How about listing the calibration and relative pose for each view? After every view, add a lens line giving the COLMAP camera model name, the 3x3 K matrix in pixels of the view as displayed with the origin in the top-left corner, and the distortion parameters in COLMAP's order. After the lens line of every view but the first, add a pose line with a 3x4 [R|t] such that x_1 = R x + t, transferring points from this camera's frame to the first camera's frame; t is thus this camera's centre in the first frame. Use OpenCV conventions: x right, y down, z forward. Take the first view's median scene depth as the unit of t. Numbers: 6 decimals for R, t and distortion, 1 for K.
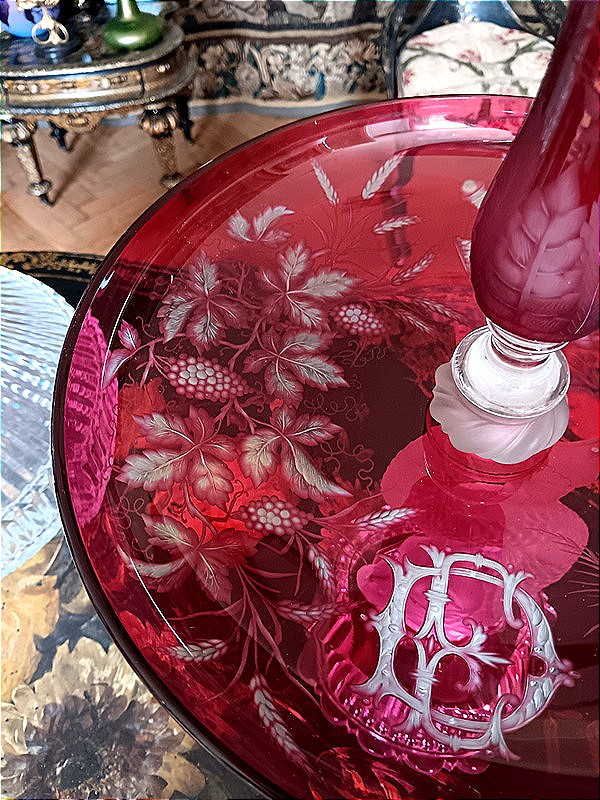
lens RADIAL K [[639.7, 0, 292.4], [0, 639.7, 405.4], [0, 0, 1]] dist [0.022048, -0.108184]
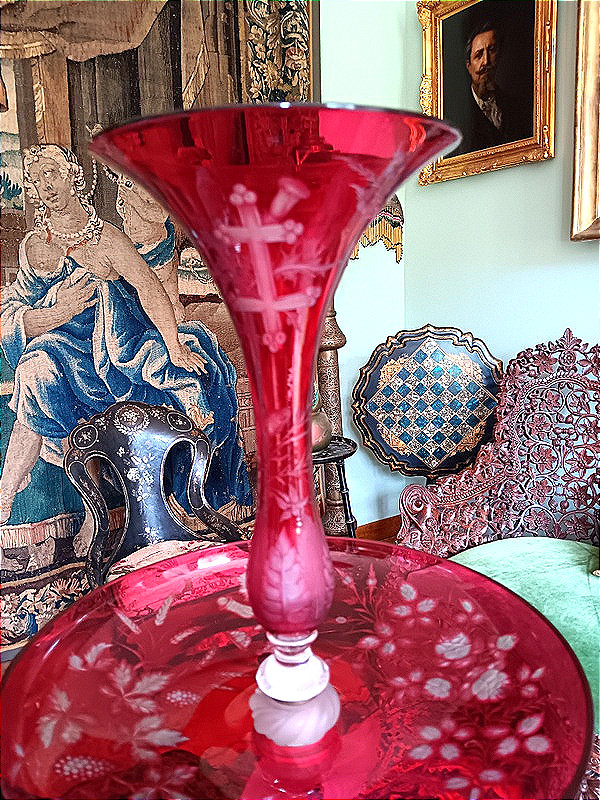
lens RADIAL K [[622.2, 0, 293.6], [0, 622.2, 404.0], [0, 0, 1]] dist [0.073815, -0.167361]
pose [[0.876935, -0.084564, 0.473111, -0.047837], [0.393096, 0.692569, -0.604834, 0.059786], [-0.276515, 0.716378, 0.640579, -0.067108]]
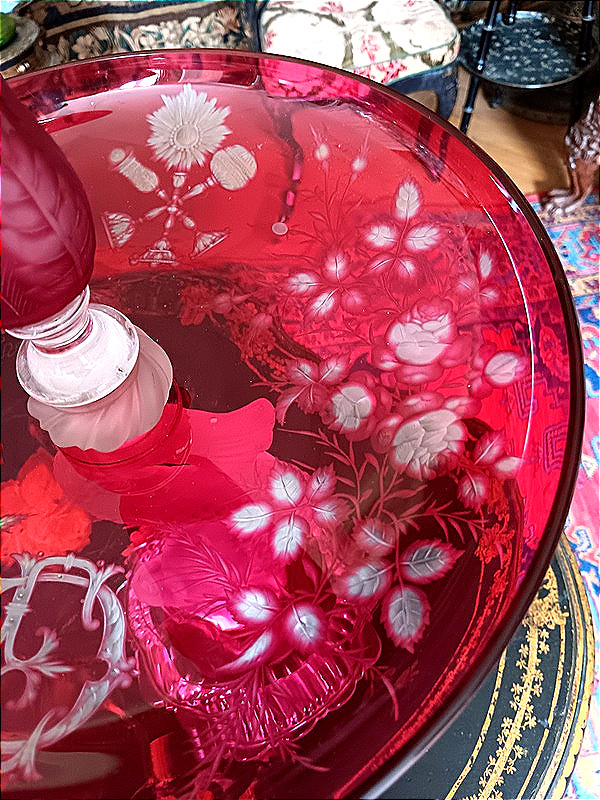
lens RADIAL K [[639.7, 0, 292.4], [0, 639.7, 405.4], [0, 0, 1]] dist [0.022048, -0.108184]
pose [[0.986257, -0.161294, 0.035798, 0.085563], [0.159885, 0.986354, 0.039277, 0.004626], [-0.041645, -0.033014, 0.998587, 0.008813]]
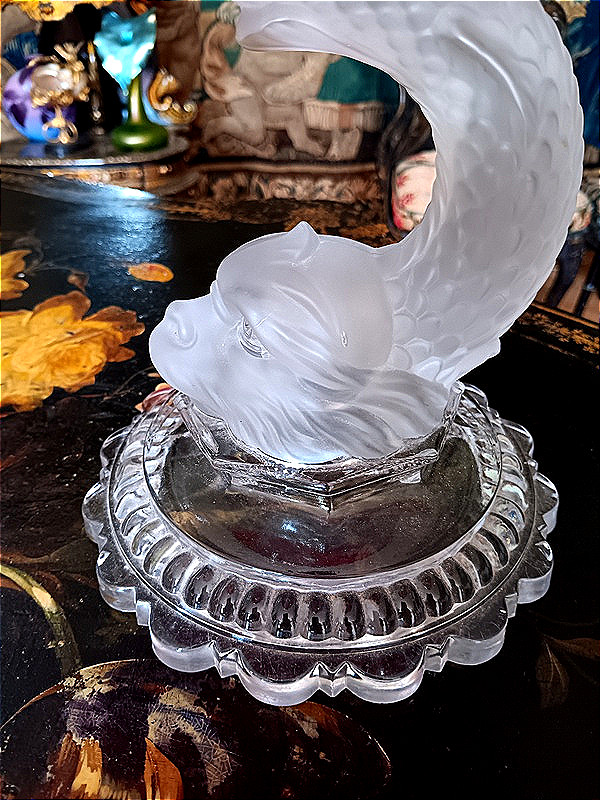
lens RADIAL K [[645.3, 0, 293.6], [0, 645.3, 398.7], [0, 0, 1]] dist [0.035146, -0.151906]
pose [[0.997588, 0.063332, -0.028402, 0.057846], [-0.068998, 0.949322, -0.306637, 0.127807], [0.007542, 0.307857, 0.951403, 0.129511]]
